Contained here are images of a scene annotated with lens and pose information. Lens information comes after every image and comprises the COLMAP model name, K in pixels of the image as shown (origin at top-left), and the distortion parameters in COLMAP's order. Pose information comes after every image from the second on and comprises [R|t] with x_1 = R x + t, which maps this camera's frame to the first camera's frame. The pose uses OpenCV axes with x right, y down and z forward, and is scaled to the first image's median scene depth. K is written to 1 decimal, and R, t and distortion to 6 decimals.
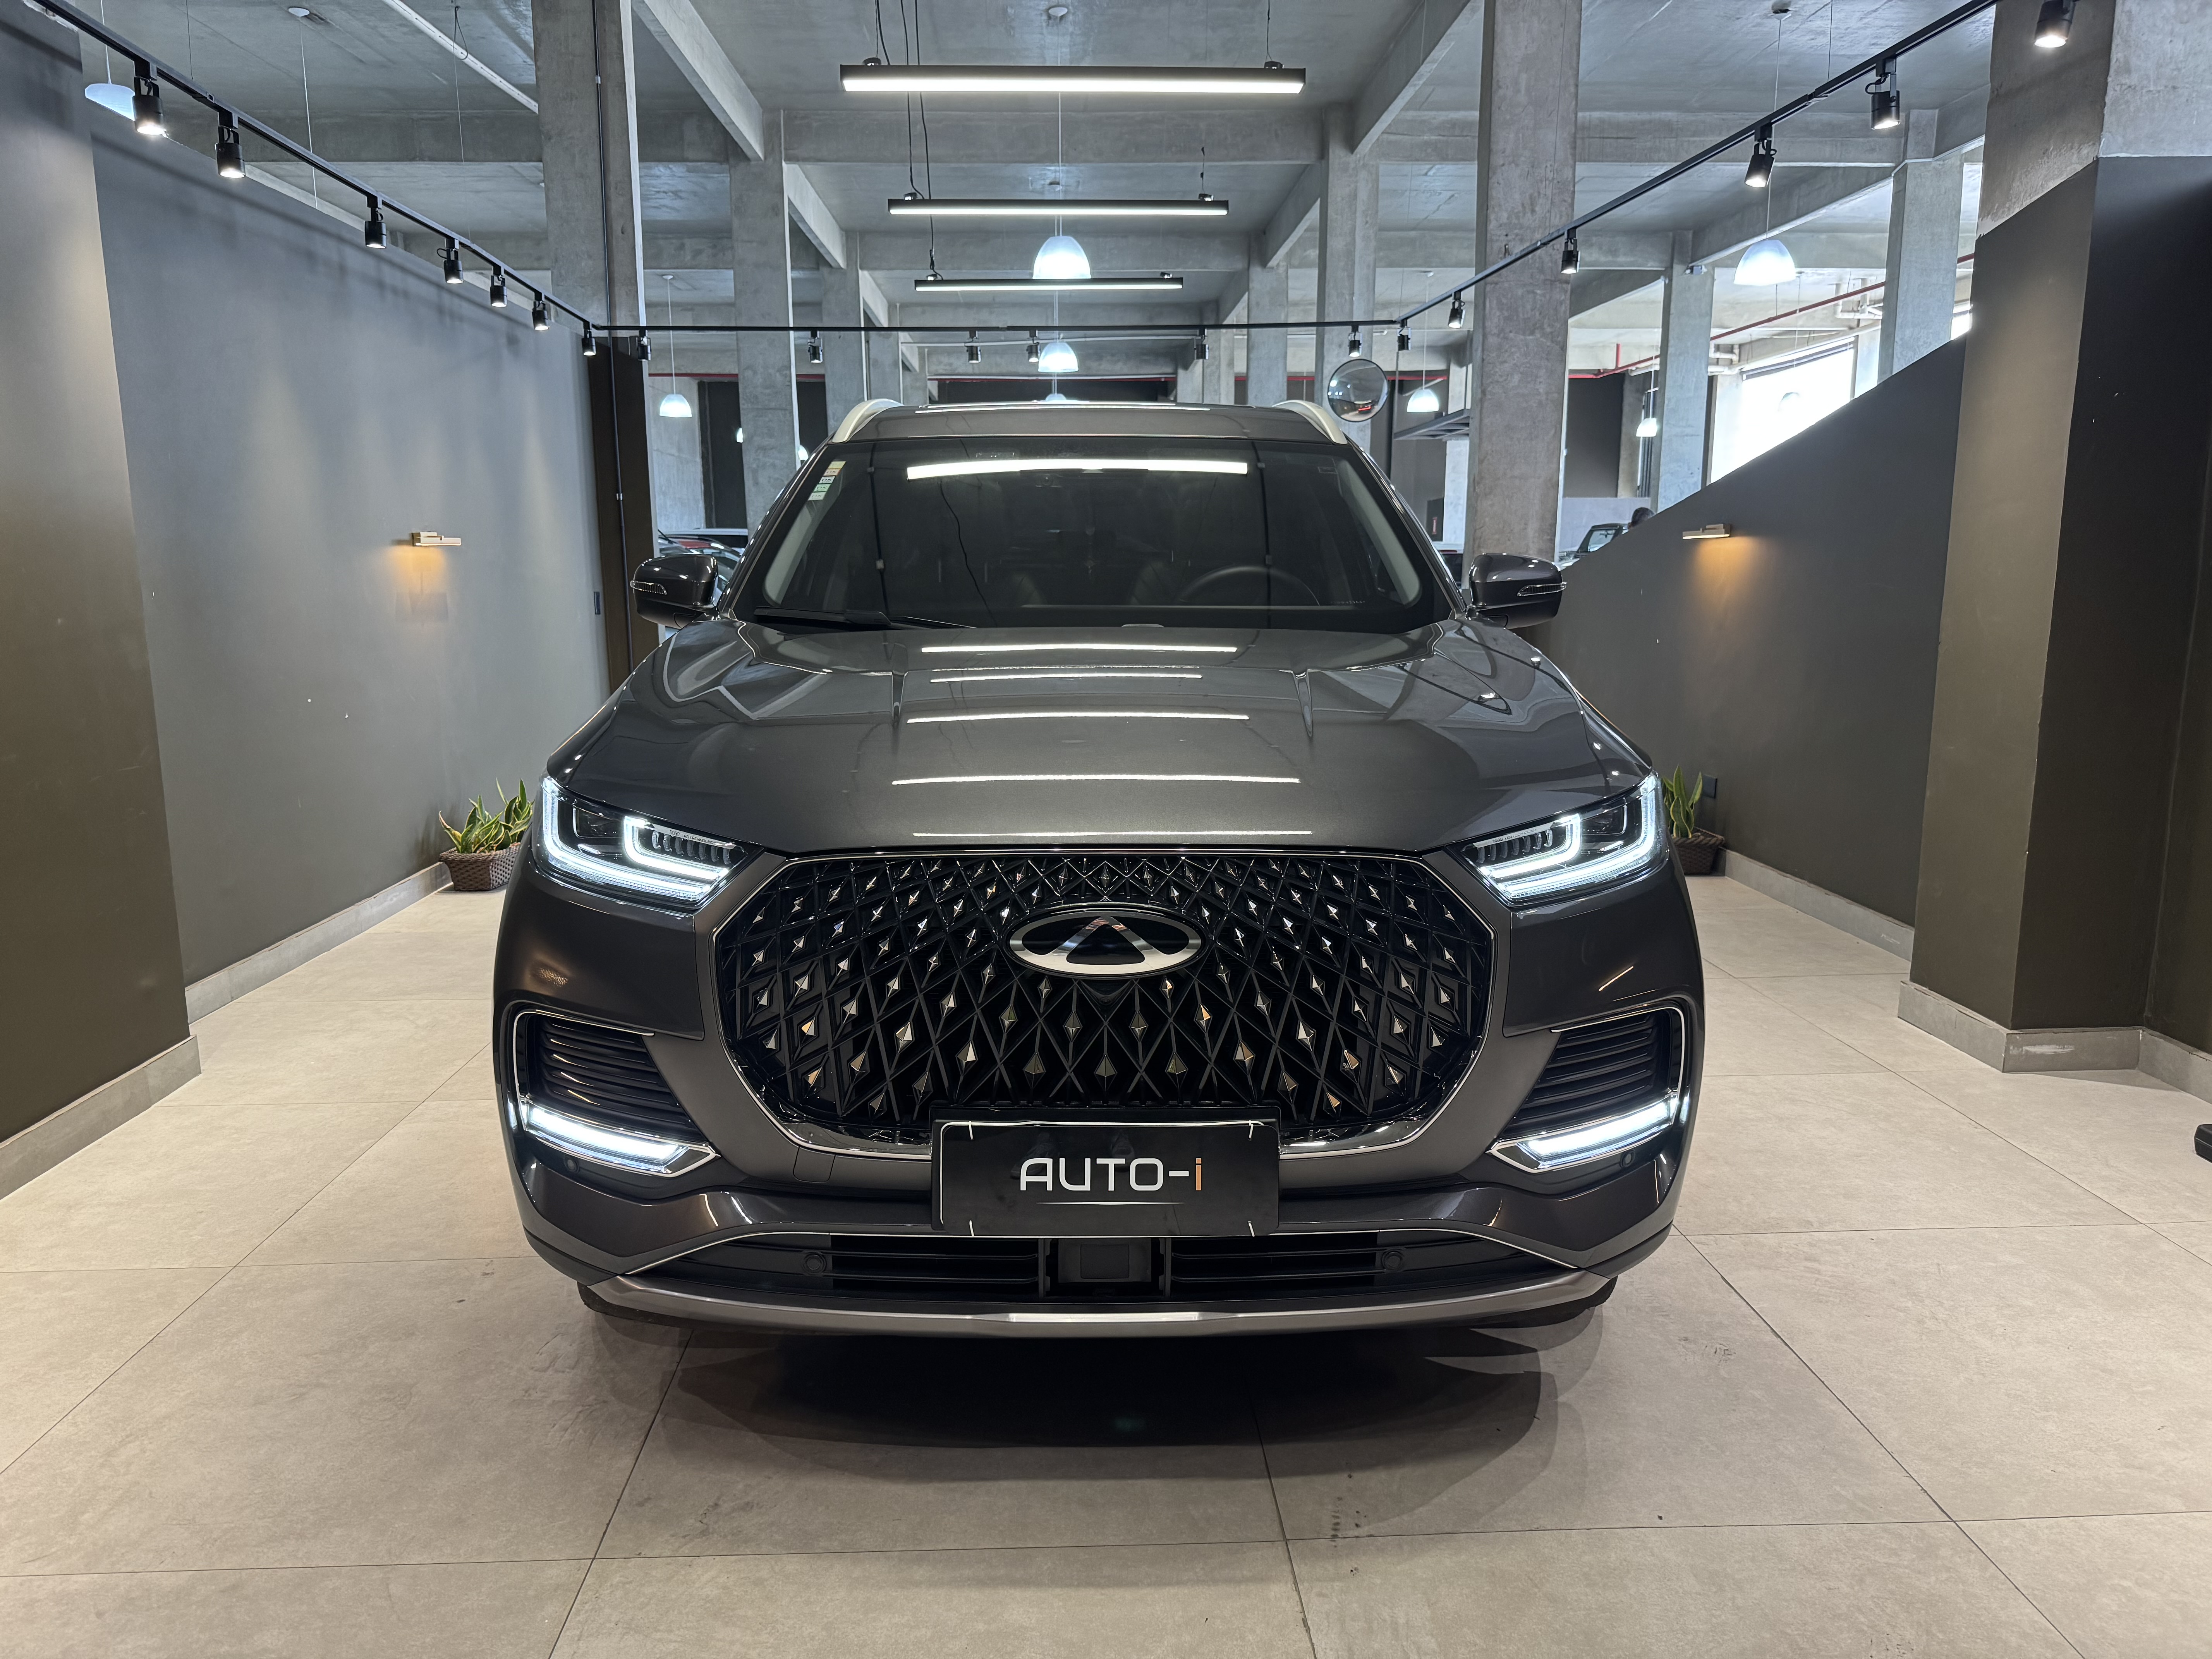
lens RADIAL K [[1575.0, 0, 1106.0], [0, 1575.0, 829.5], [0, 0, 1]] dist [0.002514, -0.008464]
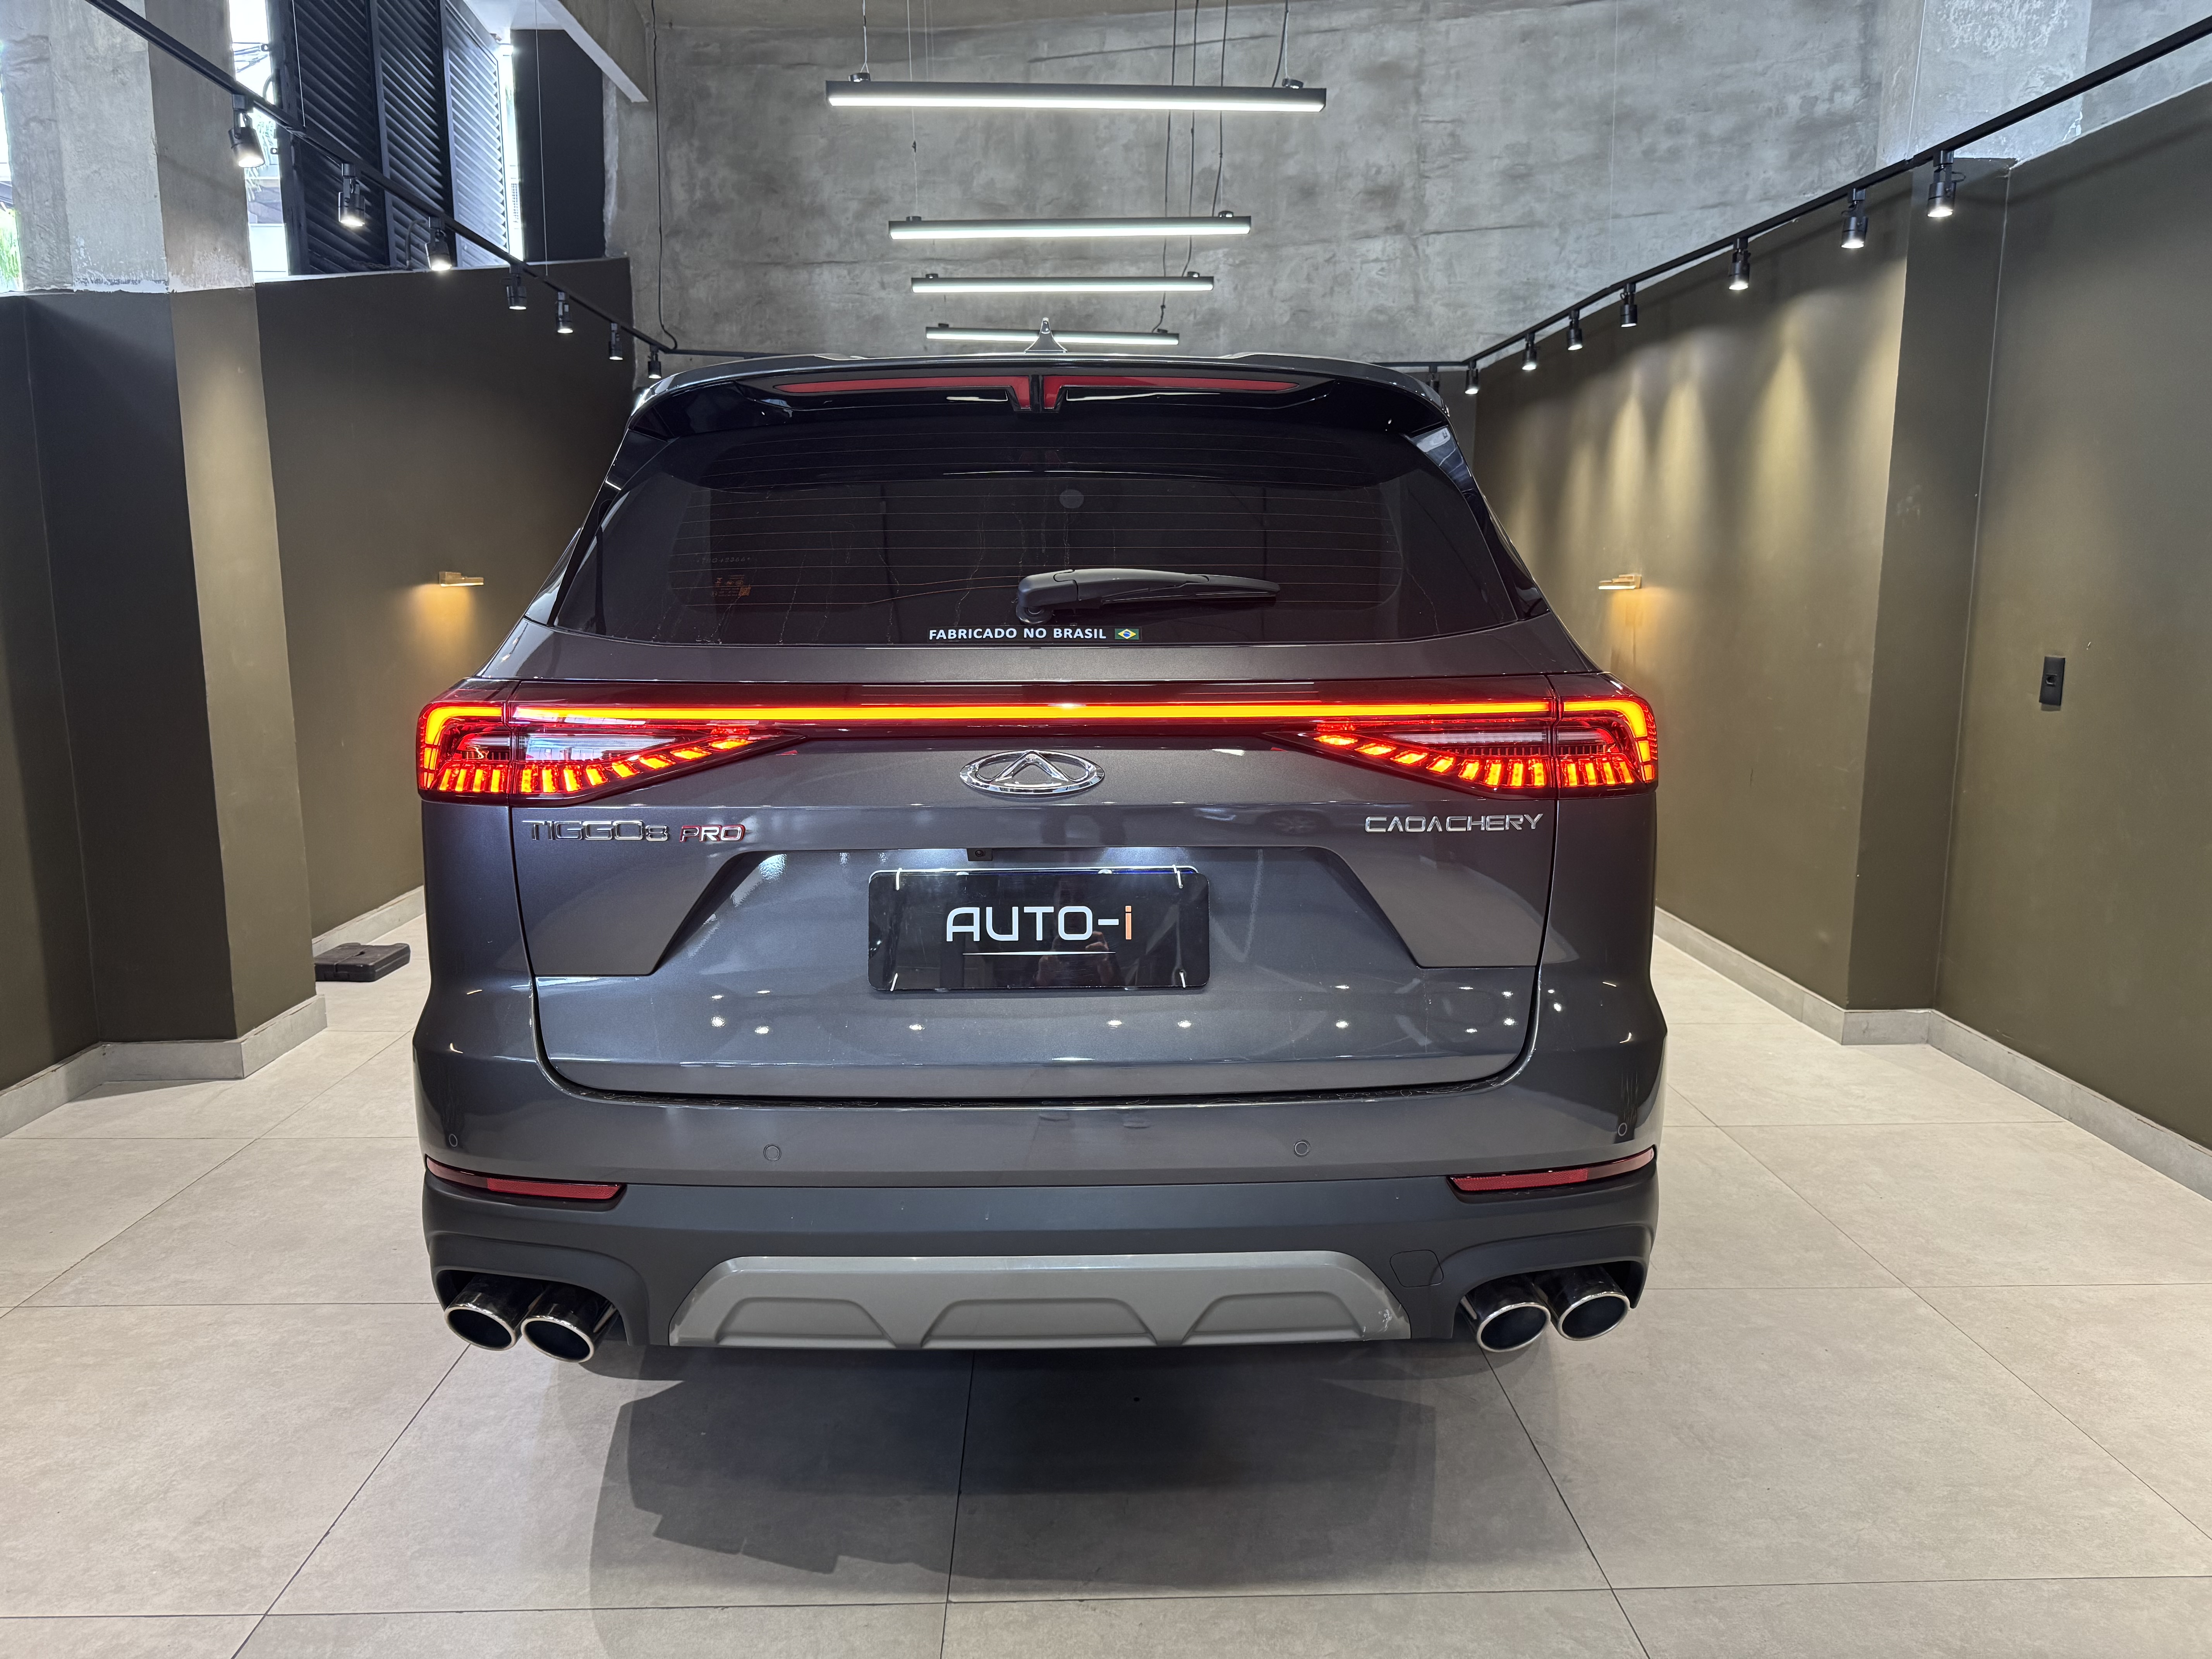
lens RADIAL K [[1575.0, 0, 1106.0], [0, 1575.0, 829.5], [0, 0, 1]] dist [0.002514, -0.008464]
pose [[-0.999938, -0.001142, 0.011115, -0.082550], [0.002555, 0.945030, 0.326974, -0.668571], [-0.010877, 0.326982, -0.944968, 3.622622]]
